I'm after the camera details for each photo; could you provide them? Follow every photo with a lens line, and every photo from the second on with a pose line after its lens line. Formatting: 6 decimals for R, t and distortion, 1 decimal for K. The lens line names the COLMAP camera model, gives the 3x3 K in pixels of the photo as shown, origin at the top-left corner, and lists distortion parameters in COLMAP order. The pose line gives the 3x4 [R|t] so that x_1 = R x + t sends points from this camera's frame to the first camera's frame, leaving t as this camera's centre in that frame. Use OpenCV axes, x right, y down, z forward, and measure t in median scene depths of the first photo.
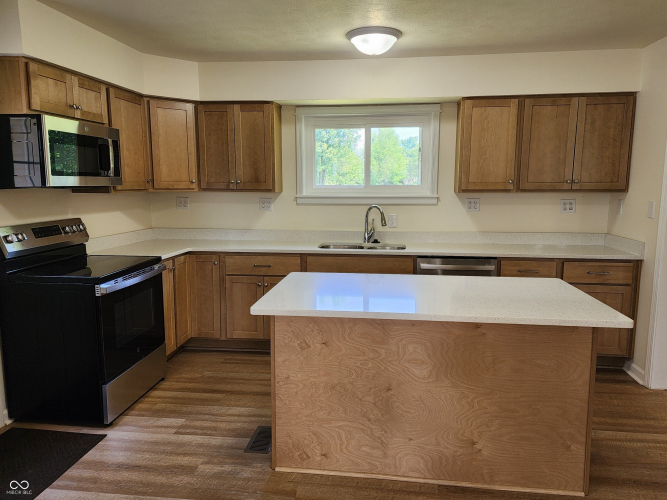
lens RADIAL K [[496.0, 0, 333.5], [0, 496.0, 250.0], [0, 0, 1]] dist [0.079859, -0.096178]
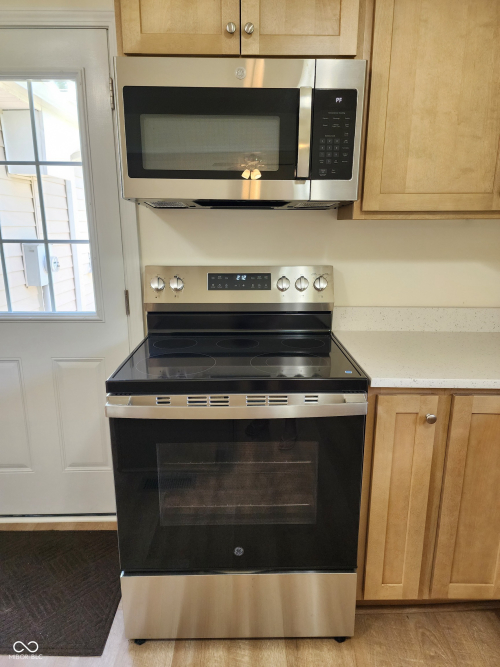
lens RADIAL K [[496.0, 0, 249.8], [0, 496.0, 345.4], [0, 0, 1]] dist [0.079859, -0.096178]
pose [[0.147446, 0.245063, -0.958229, 0.017009], [-0.142492, 0.963975, 0.224607, -0.078858], [0.978752, 0.103423, 0.177054, 0.731539]]
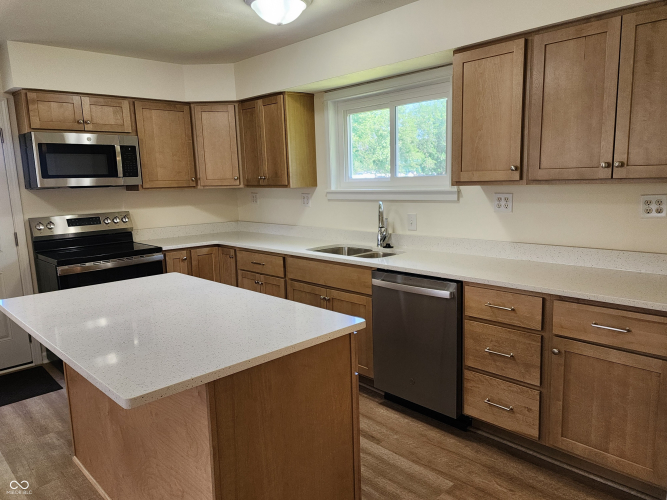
lens RADIAL K [[496.0, 0, 333.5], [0, 496.0, 250.0], [0, 0, 1]] dist [0.079859, -0.096178]
pose [[0.765449, 0.069471, -0.639736, 0.587982], [-0.057305, 0.997565, 0.039764, -0.041525], [0.640940, 0.006222, 0.767566, 0.340398]]
